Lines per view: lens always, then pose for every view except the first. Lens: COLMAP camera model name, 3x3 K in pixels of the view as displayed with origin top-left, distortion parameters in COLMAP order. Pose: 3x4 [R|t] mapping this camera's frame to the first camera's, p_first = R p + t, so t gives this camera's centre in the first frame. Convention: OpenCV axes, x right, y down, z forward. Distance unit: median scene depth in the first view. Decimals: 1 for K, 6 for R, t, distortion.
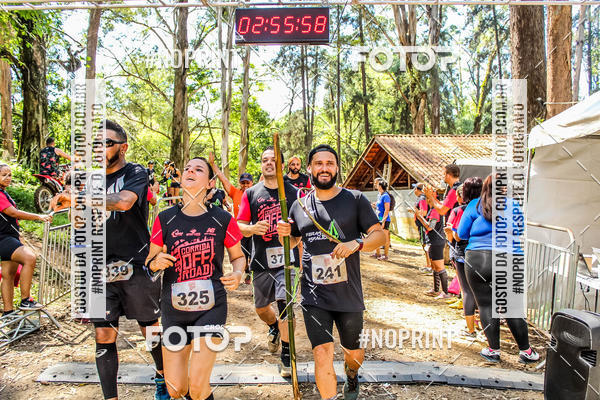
lens RADIAL K [[750.9, 0, 299.2], [0, 750.9, 190.8], [0, 0, 1]] dist [-0.206858, 0.019959]
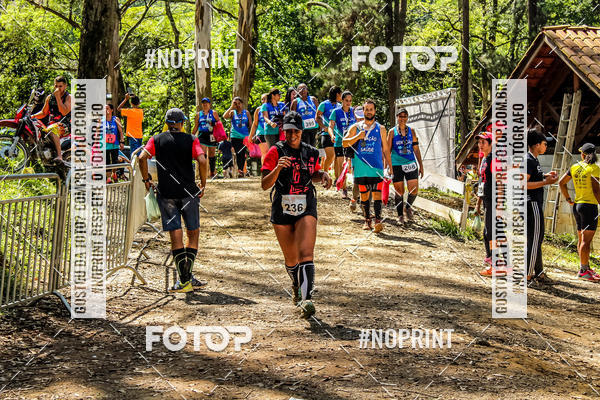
lens RADIAL K [[1154.8, 0, 259.8], [0, 1154.8, 199.9], [0, 0, 1]] dist [0.050942, 0.085612]
pose [[0.997708, 0.015033, -0.065980, -0.020243], [-0.013627, 0.999672, 0.021702, 0.015503], [0.066285, -0.020753, 0.997585, 0.331007]]
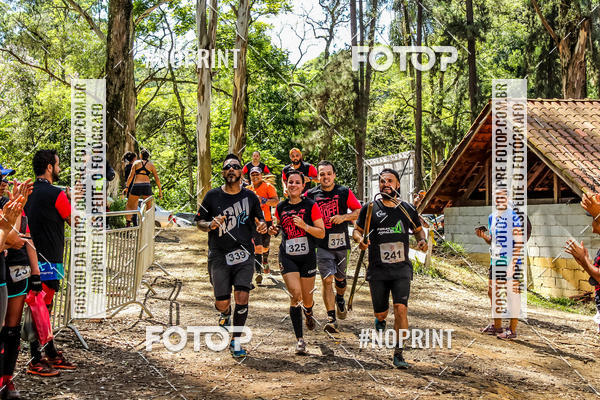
lens RADIAL K [[1308.7, 0, 282.3], [0, 1308.7, 200.0], [0, 0, 1]] dist [0.015727, 0.322092]
pose [[0.998351, 0.014828, -0.055459, 0.009232], [-0.015296, 0.999851, -0.008021, 0.006091], [0.055331, 0.008857, 0.998429, 0.076492]]
